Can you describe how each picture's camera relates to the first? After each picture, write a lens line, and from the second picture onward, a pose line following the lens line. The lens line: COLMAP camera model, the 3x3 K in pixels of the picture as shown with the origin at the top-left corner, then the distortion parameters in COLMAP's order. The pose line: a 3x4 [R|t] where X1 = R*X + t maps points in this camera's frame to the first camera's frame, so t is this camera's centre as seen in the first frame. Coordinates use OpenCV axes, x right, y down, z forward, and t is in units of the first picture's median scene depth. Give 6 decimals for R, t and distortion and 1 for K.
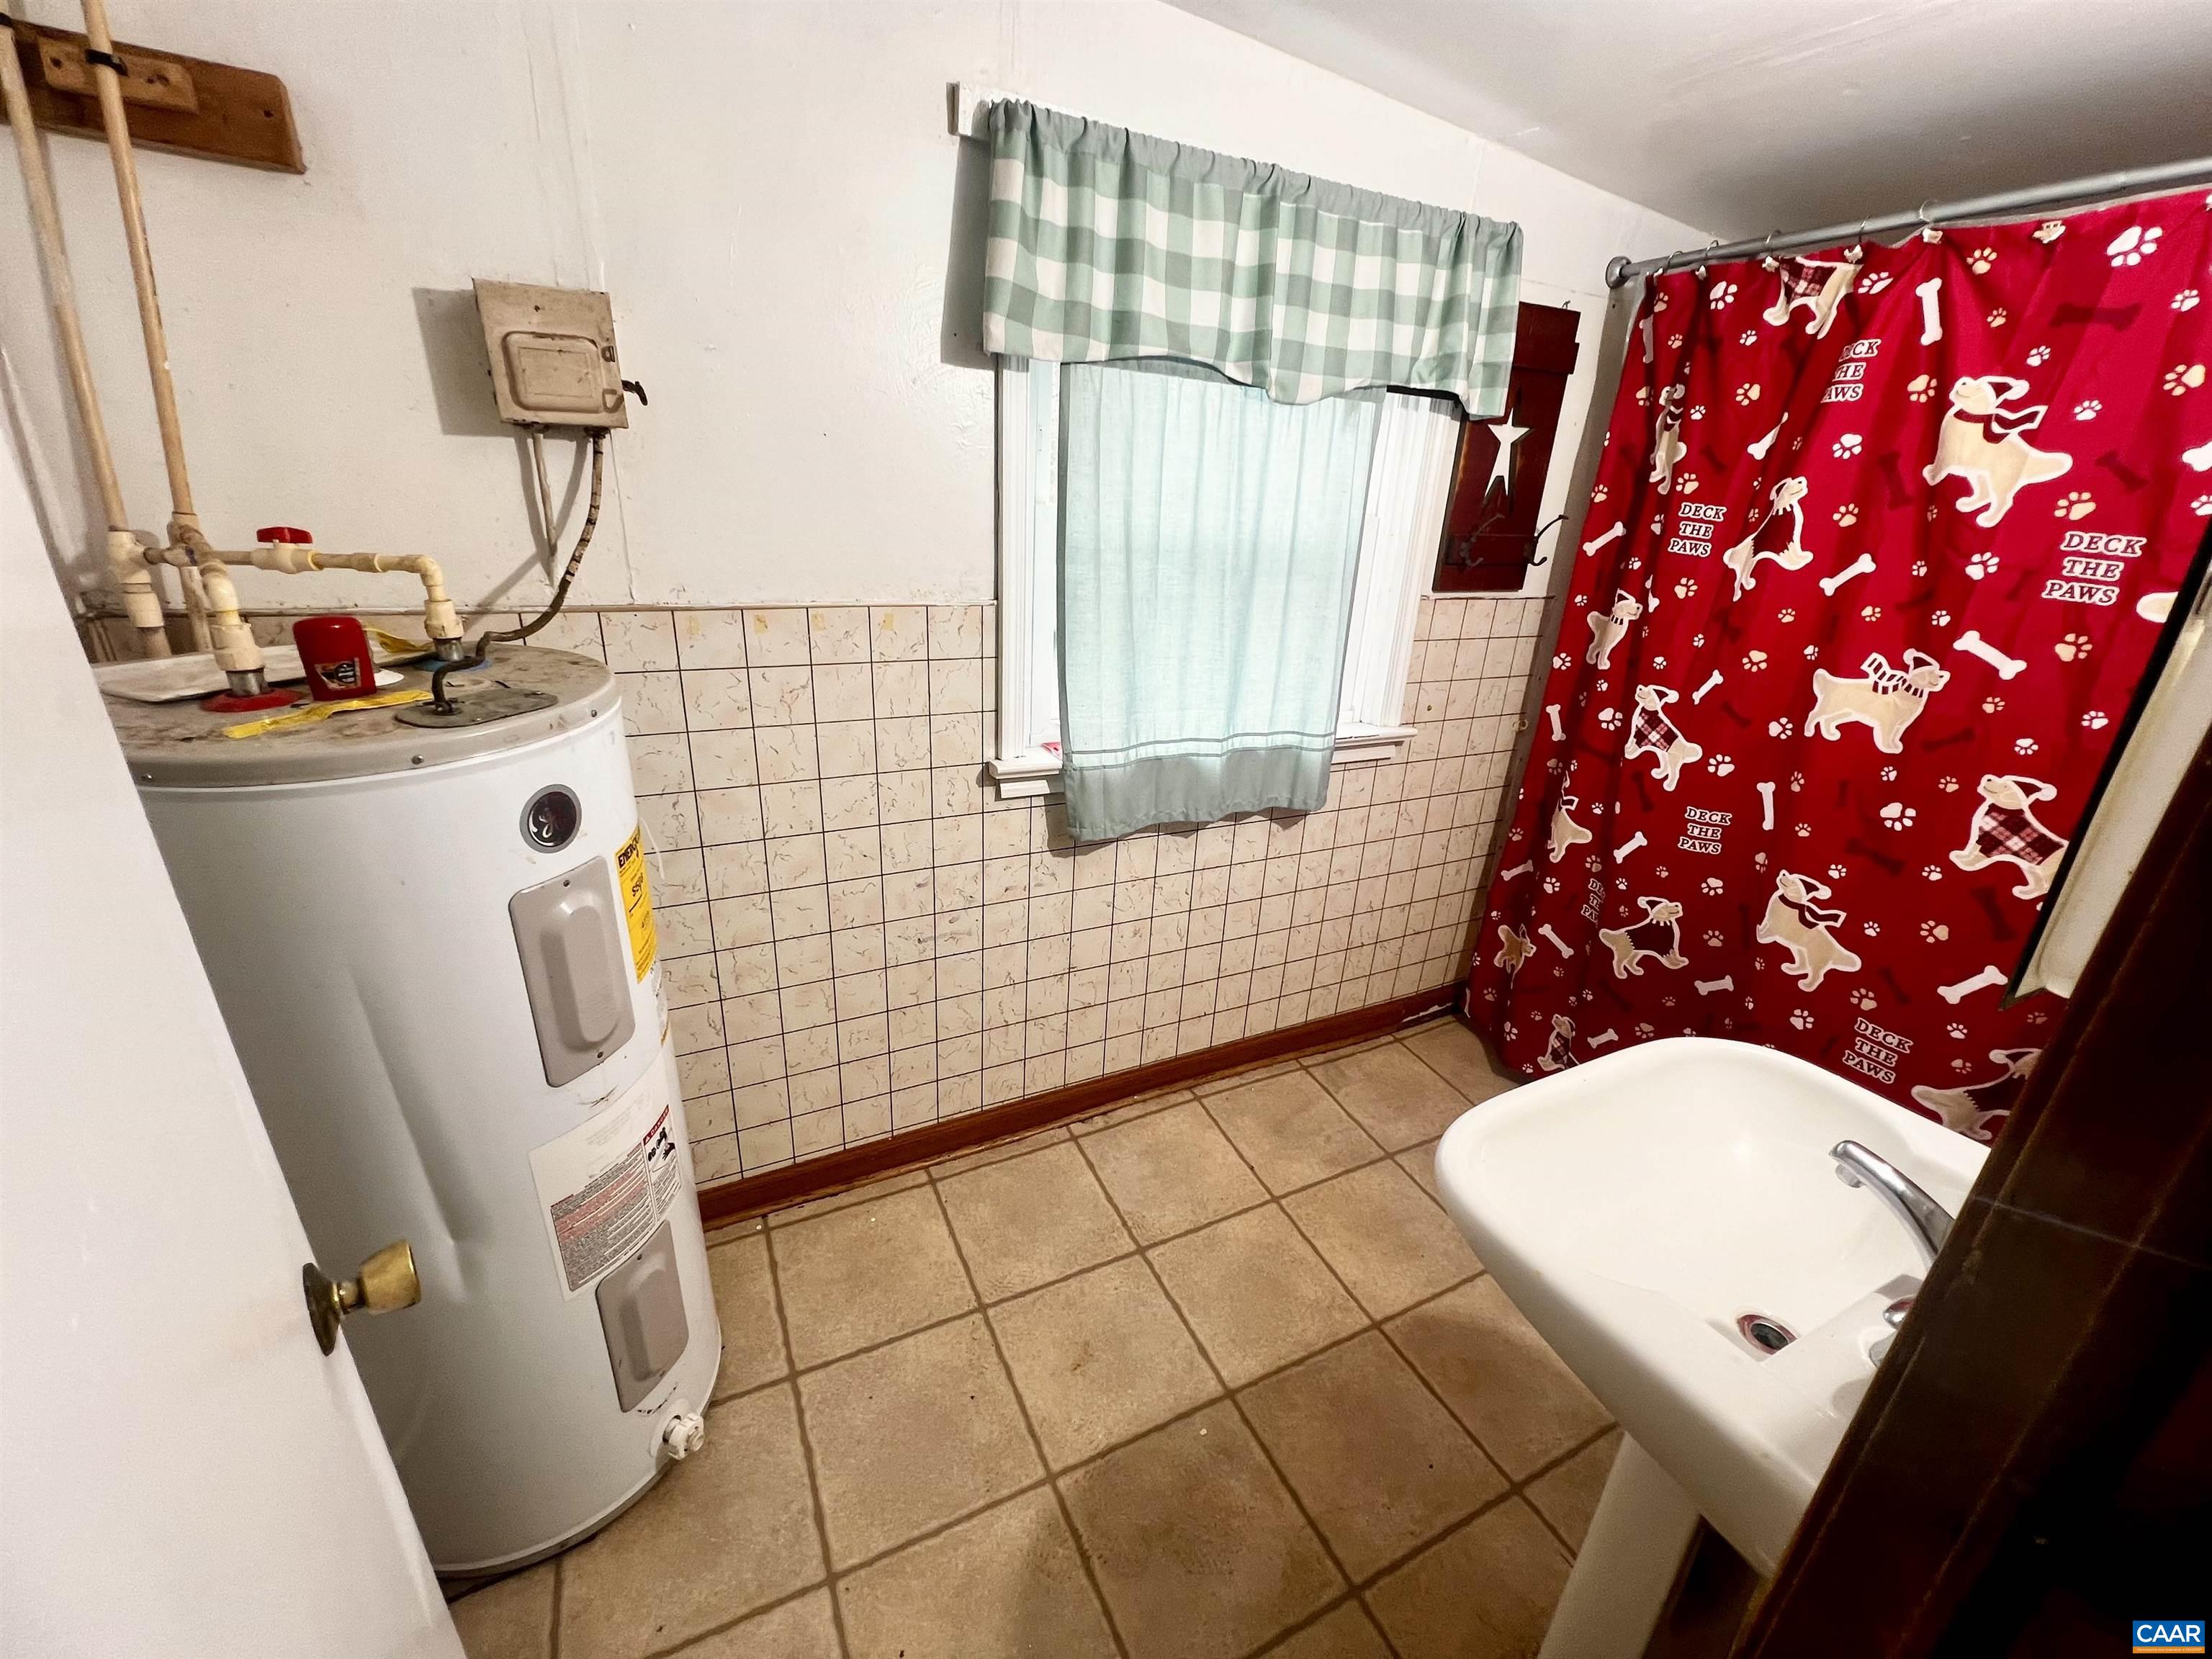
lens RADIAL K [[888.4, 0, 1105.9], [0, 888.4, 827.3], [0, 0, 1]] dist [-0.004463, 0.000873]
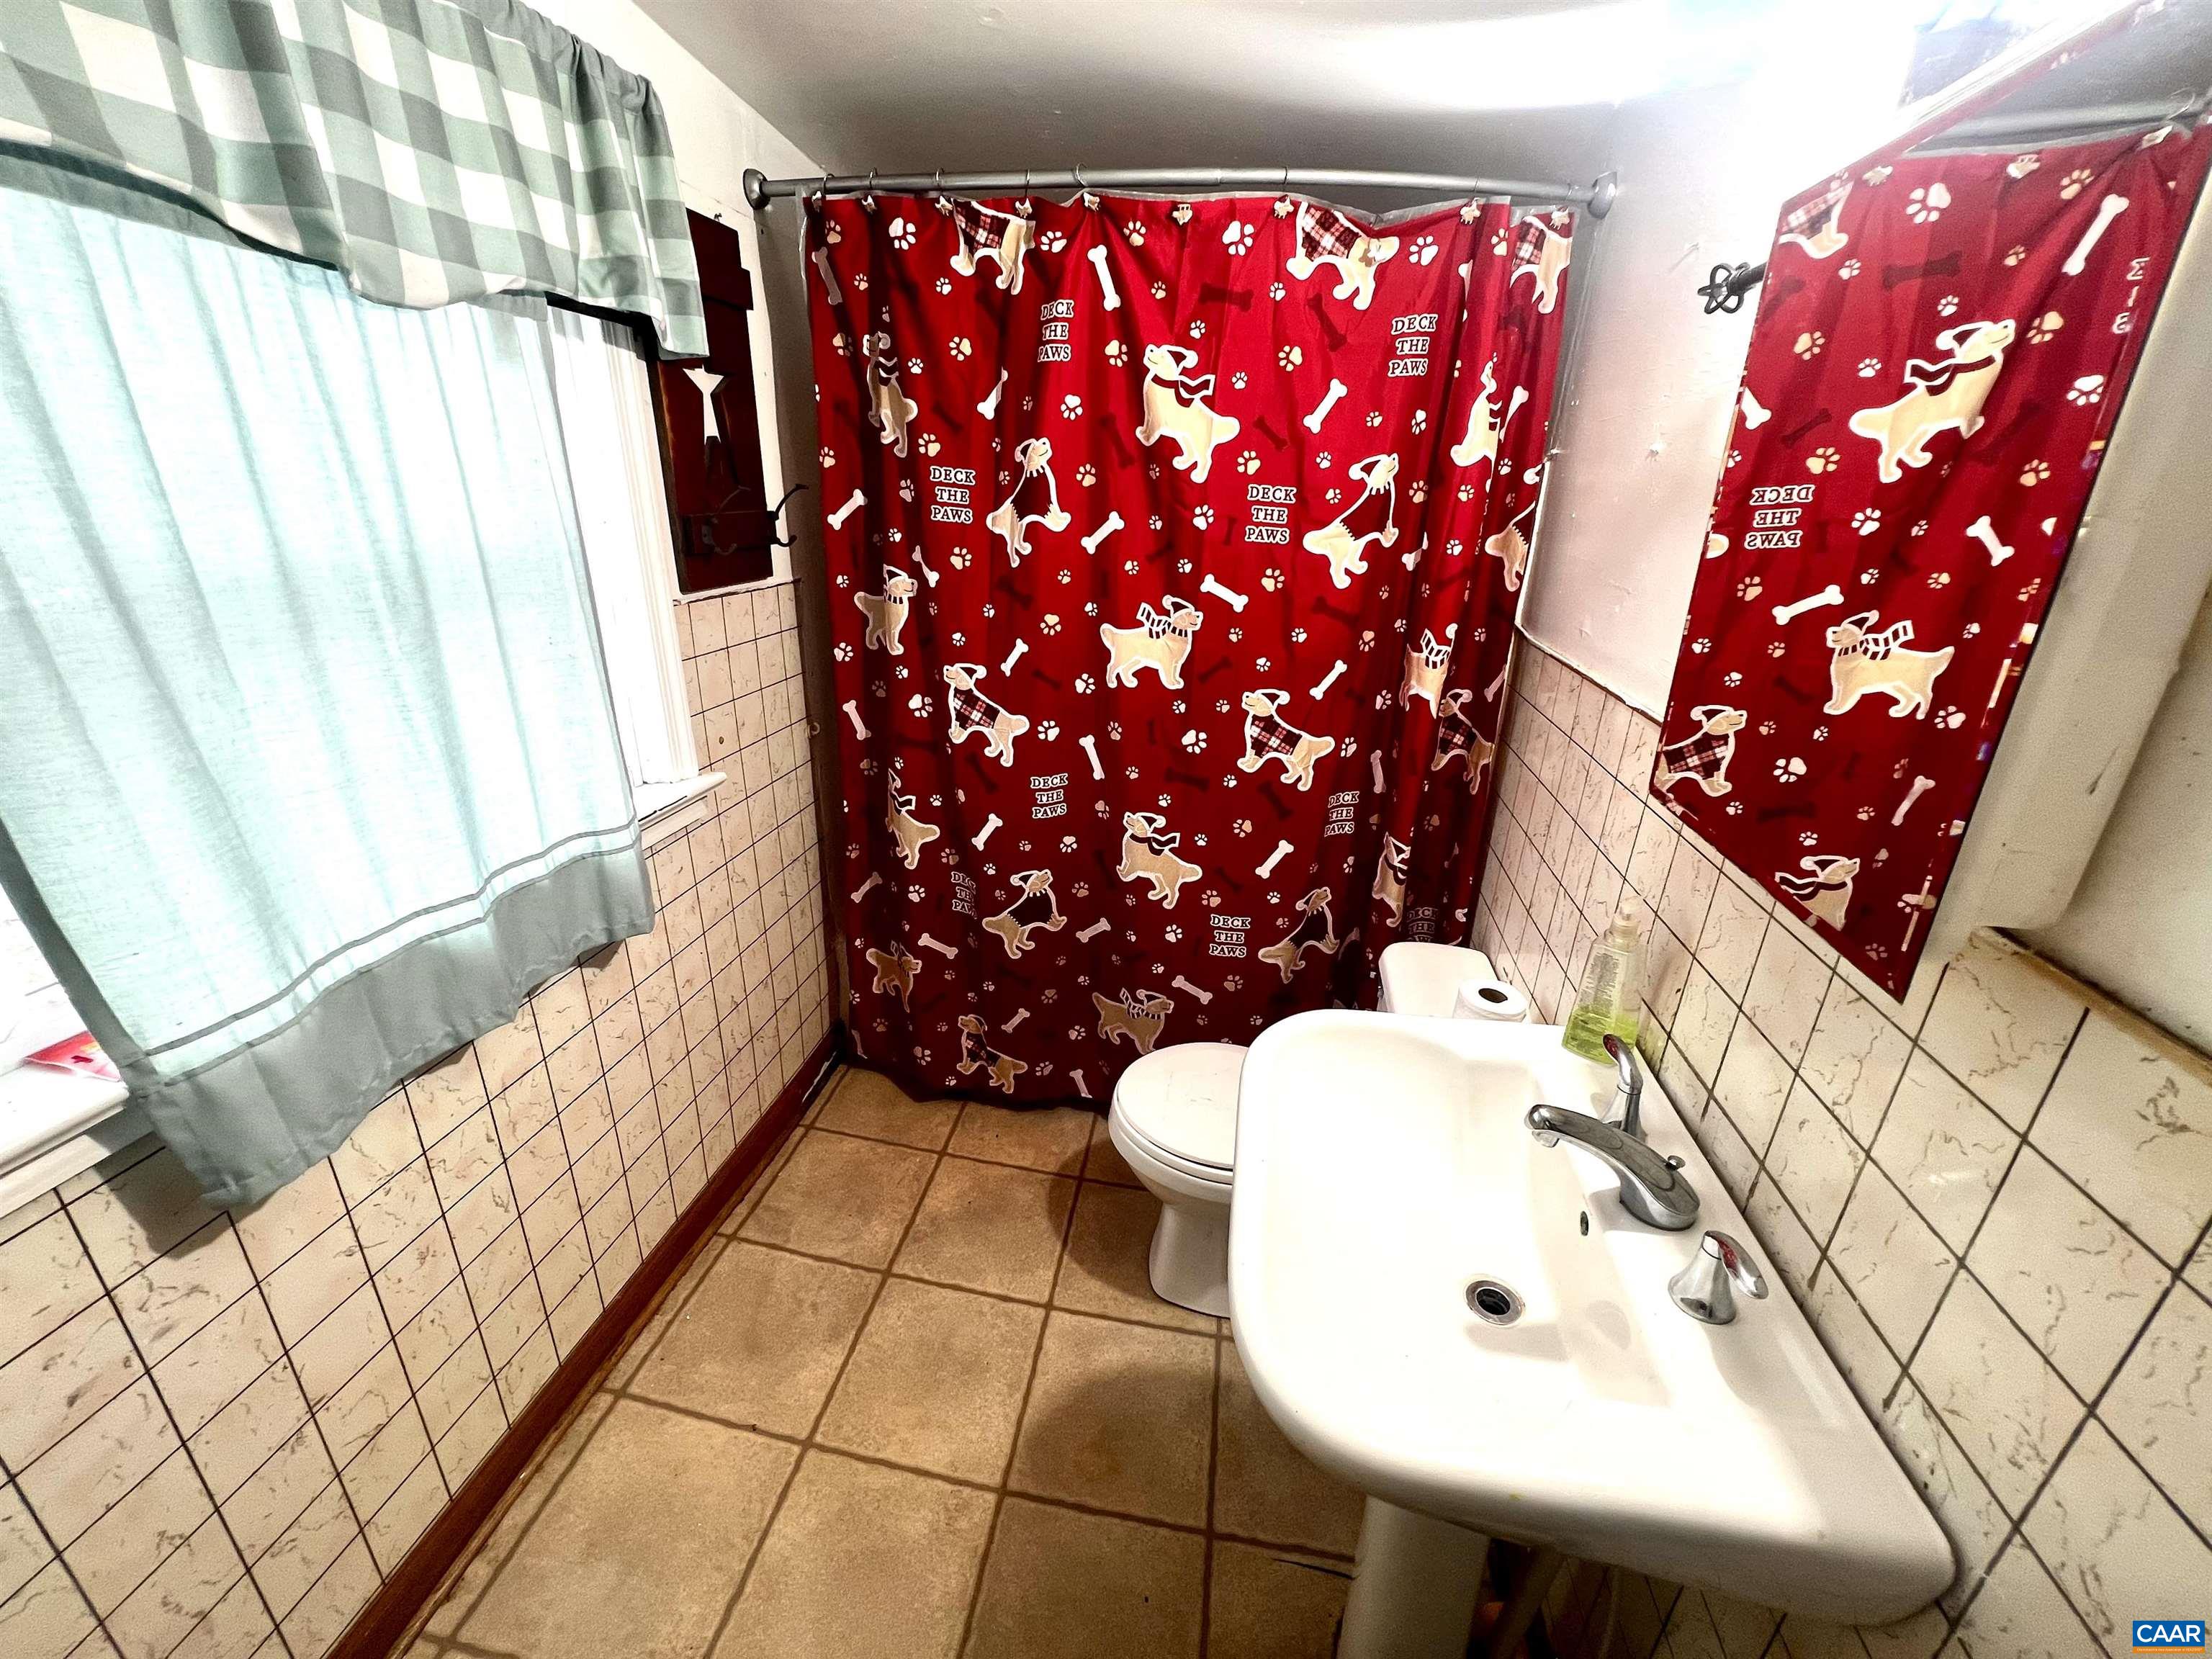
lens RADIAL K [[888.4, 0, 1107.9], [0, 888.4, 827.9], [0, 0, 1]] dist [-0.004463, 0.000873]
pose [[0.589099, -0.322316, 0.740996, -0.045153], [0.294597, 0.939558, 0.174478, -0.123848], [-0.752446, 0.115510, 0.648446, 0.317512]]
